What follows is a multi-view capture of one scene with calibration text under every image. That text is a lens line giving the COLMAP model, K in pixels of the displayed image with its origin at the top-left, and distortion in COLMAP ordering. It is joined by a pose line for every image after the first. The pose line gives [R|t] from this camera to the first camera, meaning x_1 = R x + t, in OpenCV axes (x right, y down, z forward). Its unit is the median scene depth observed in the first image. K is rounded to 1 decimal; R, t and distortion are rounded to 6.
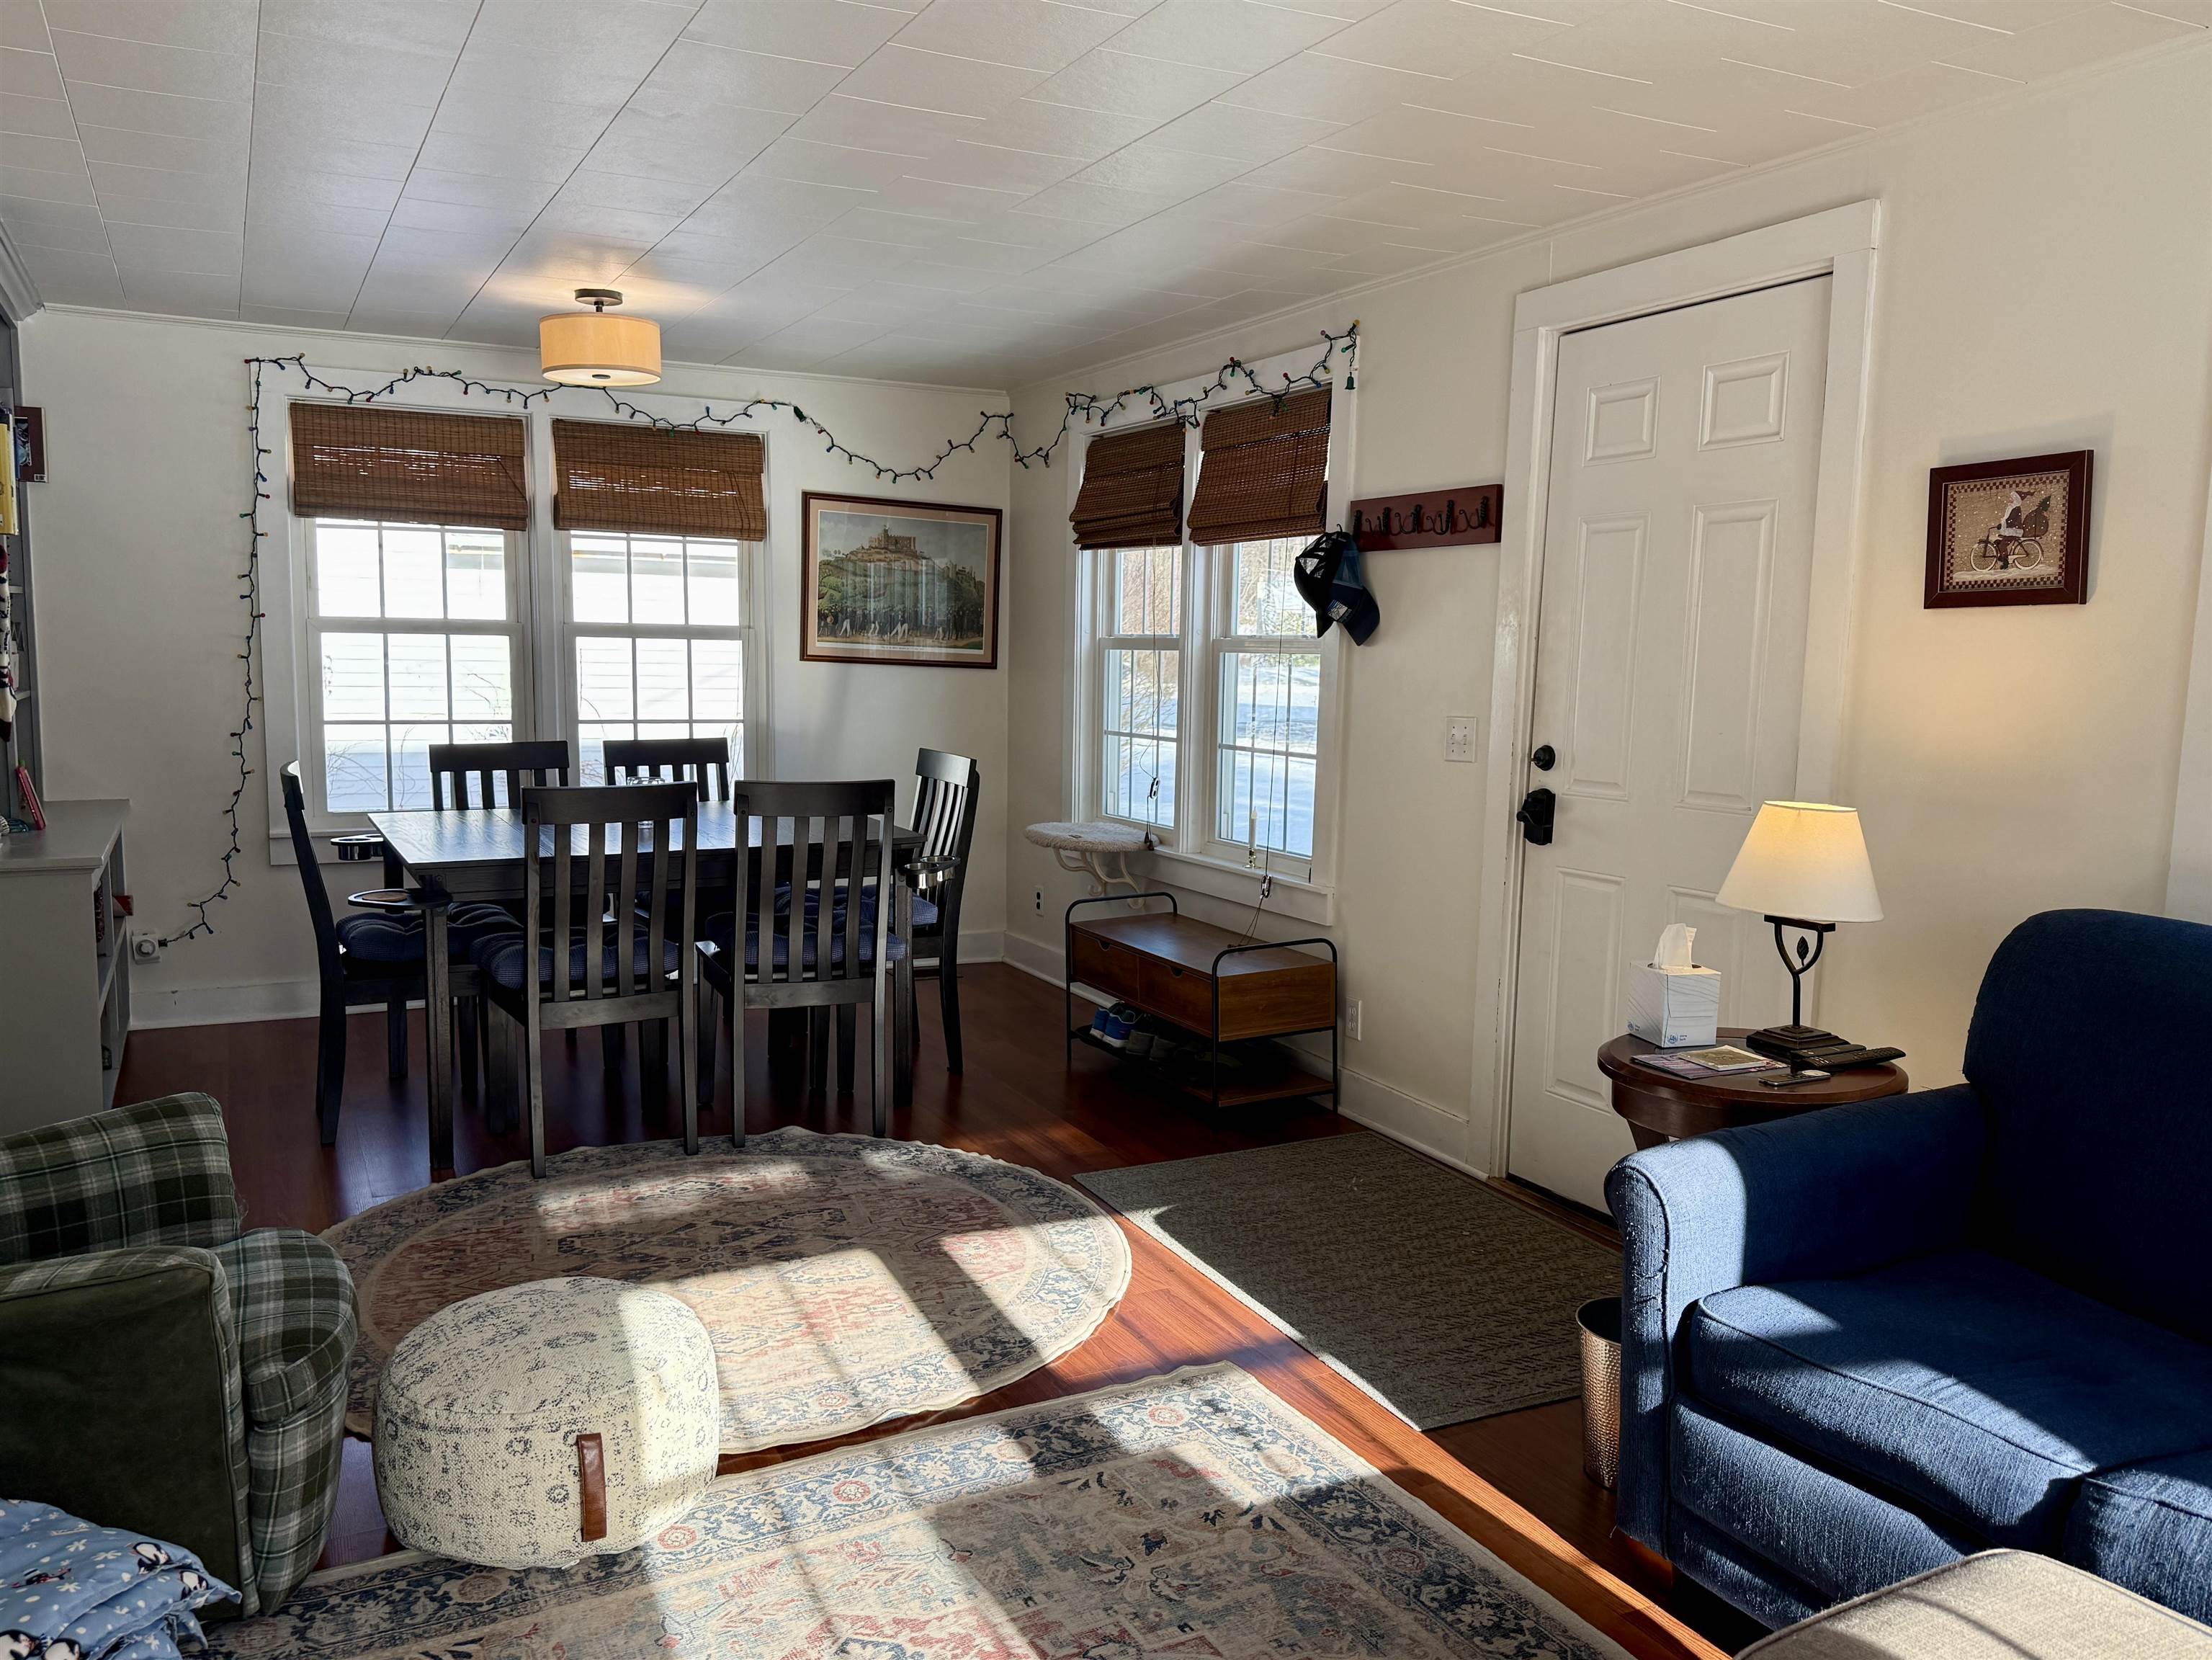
lens RADIAL K [[1664.9, 0, 1105.2], [0, 1664.9, 885.9], [0, 0, 1]] dist [0.123360, -0.180564]
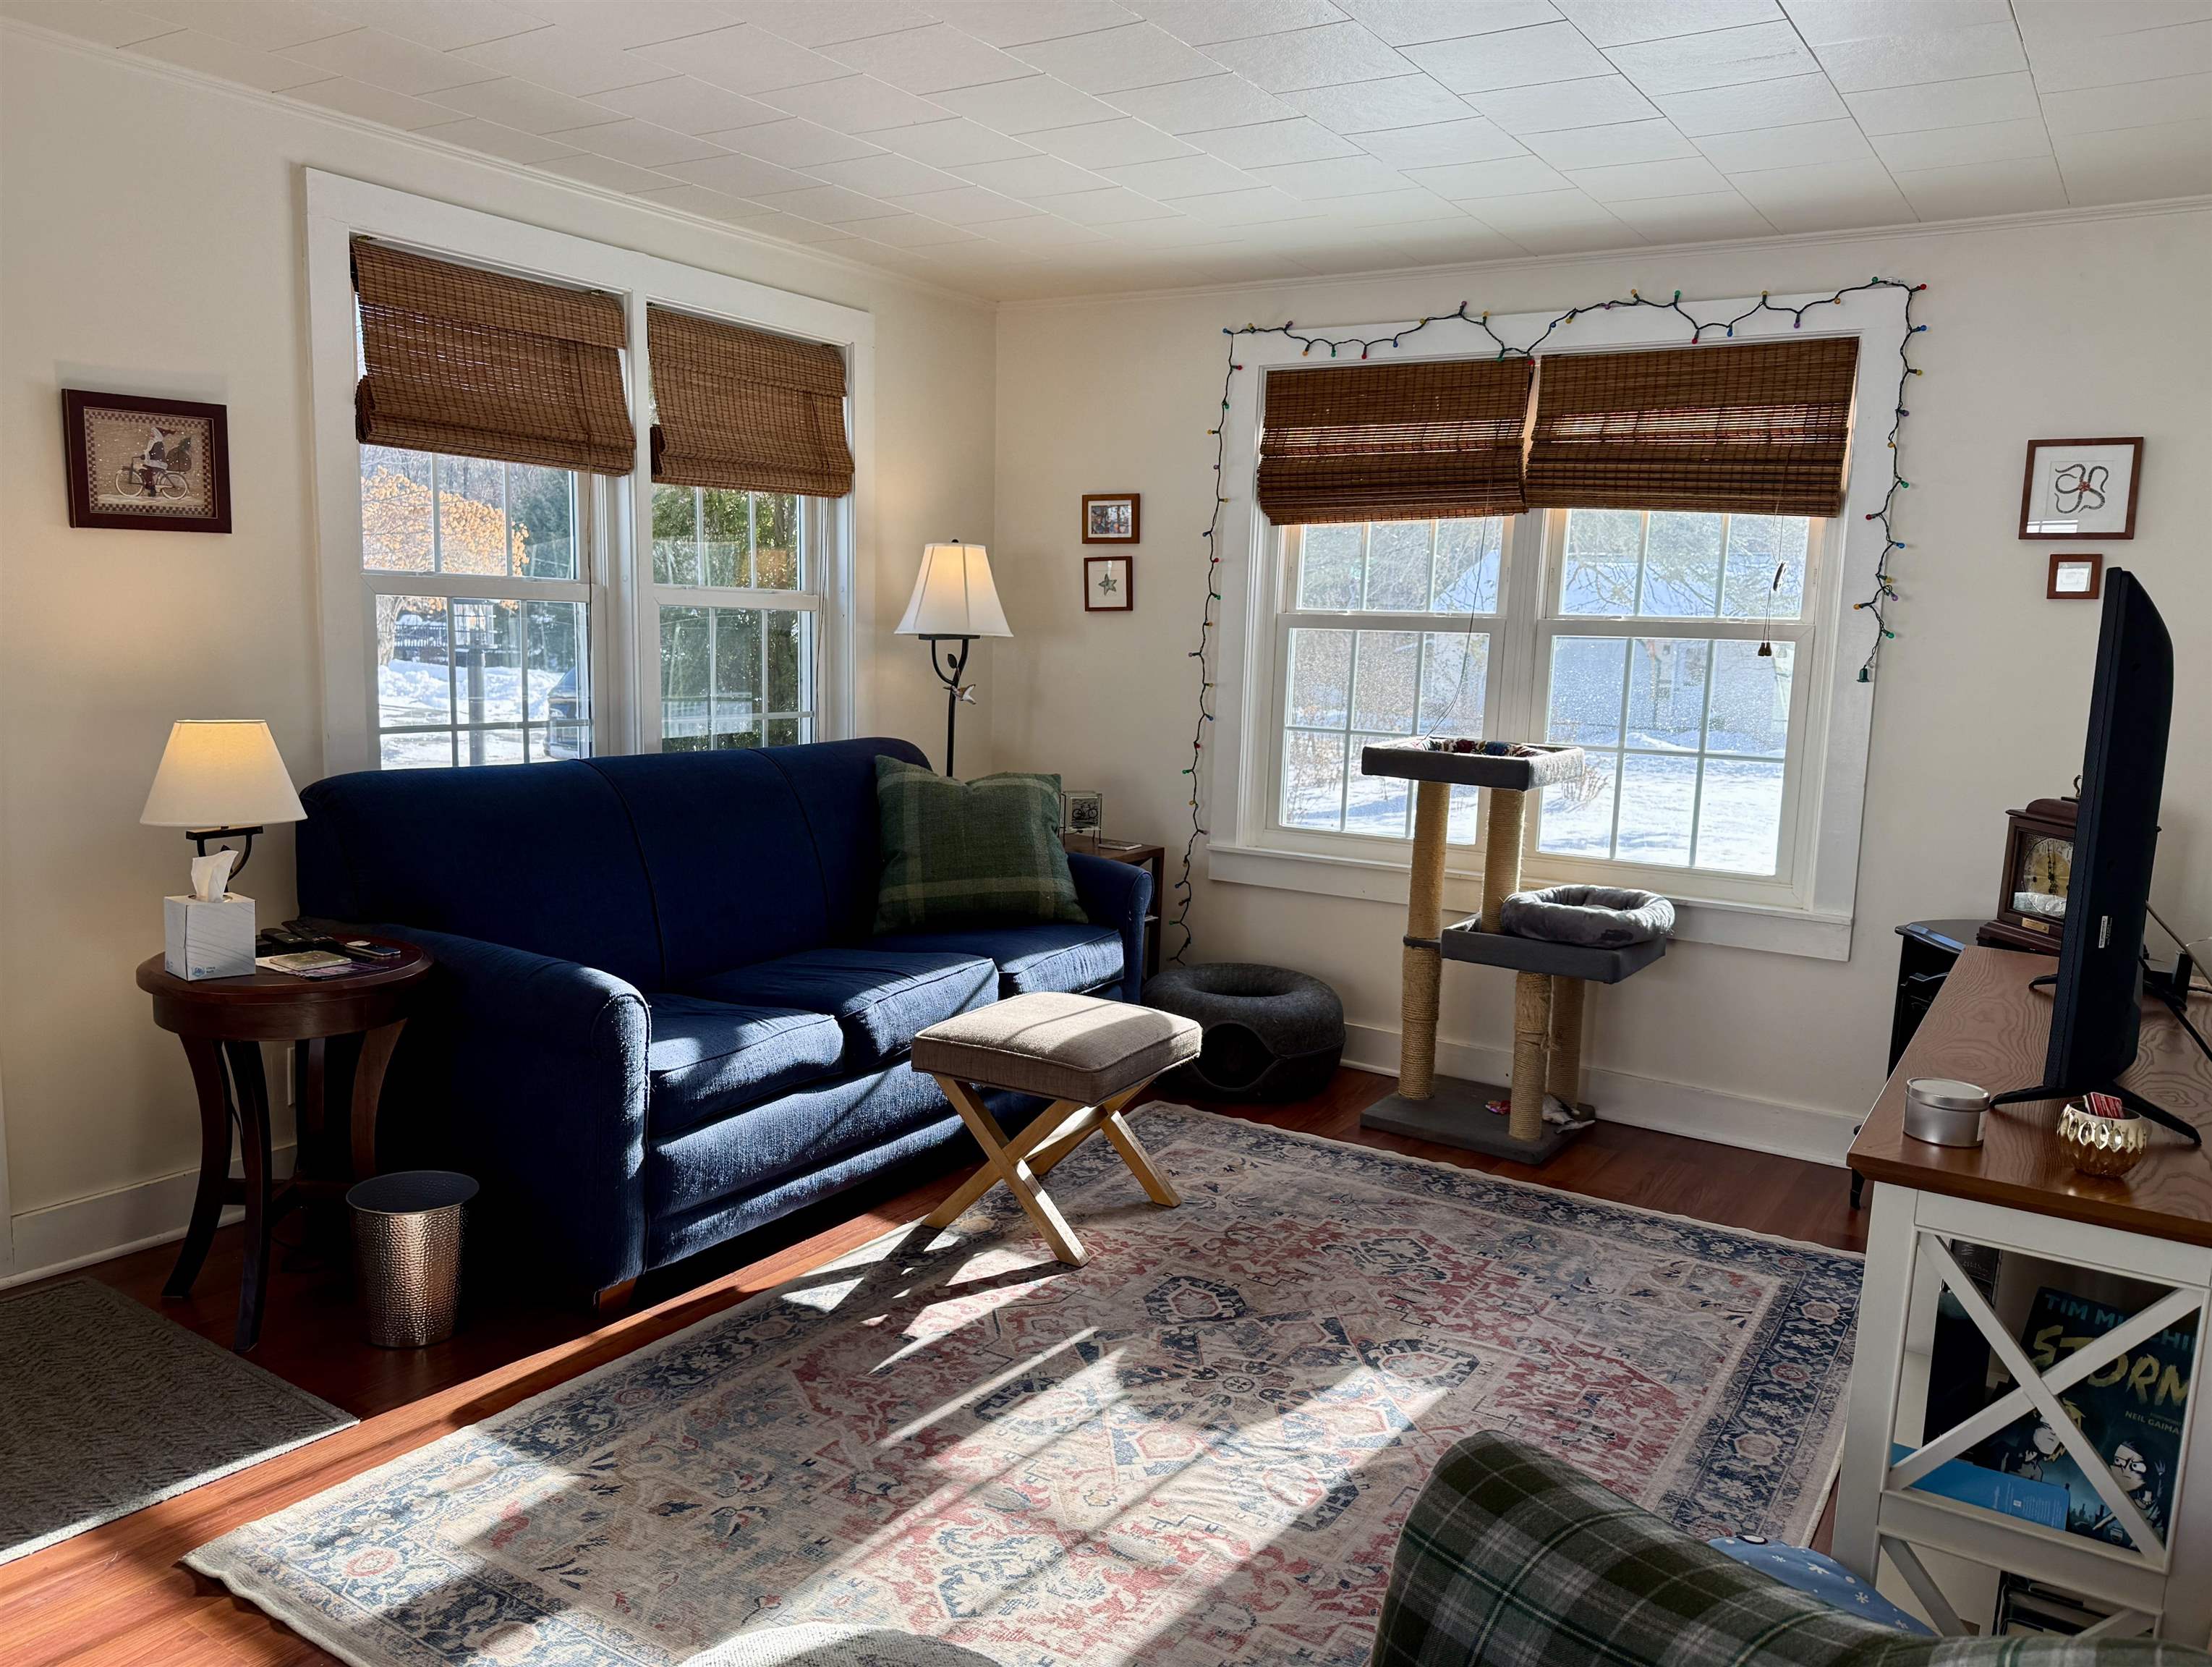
lens RADIAL K [[1614.2, 0, 1097.5], [0, 1614.2, 838.7], [0, 0, 1]] dist [0.043829, -0.055120]
pose [[-0.483375, -0.148890, 0.862659, -0.531974], [0.085990, 0.972589, 0.216047, -0.106810], [-0.871180, 0.178612, -0.457323, 0.725505]]
